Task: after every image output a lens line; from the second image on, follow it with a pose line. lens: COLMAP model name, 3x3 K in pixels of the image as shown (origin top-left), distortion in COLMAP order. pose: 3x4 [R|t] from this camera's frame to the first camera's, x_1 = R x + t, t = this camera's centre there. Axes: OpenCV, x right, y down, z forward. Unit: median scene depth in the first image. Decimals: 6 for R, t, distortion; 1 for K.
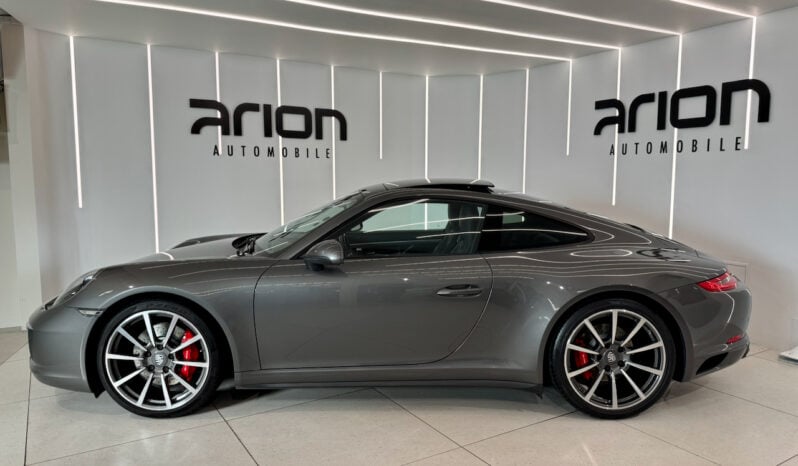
lens RADIAL K [[561.1, 0, 401.1], [0, 561.1, 236.0], [0, 0, 1]] dist [0.076838, -0.087998]
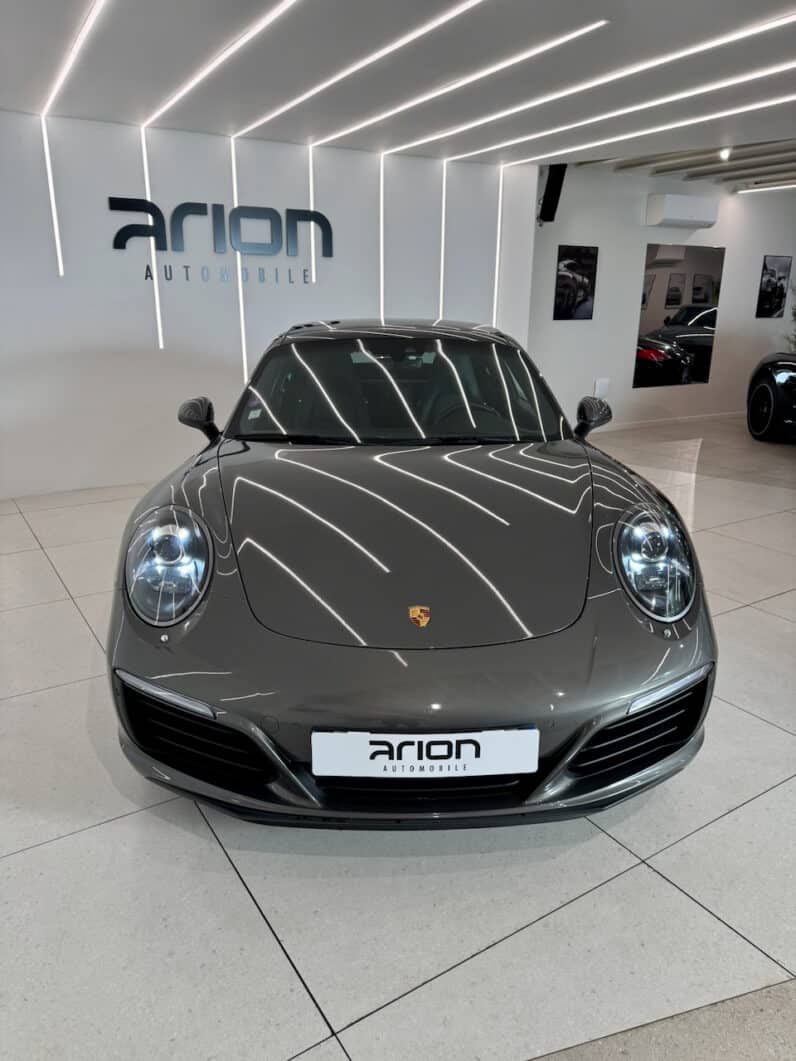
lens RADIAL K [[763.3, 0, 405.1], [0, 763.3, 534.6], [0, 0, 1]] dist [0.027994, -0.037949]
pose [[-0.017341, -0.292309, 0.956167, -0.711988], [0.103799, 0.950617, 0.292495, -0.088710], [-0.994447, 0.104321, 0.013856, 0.719379]]
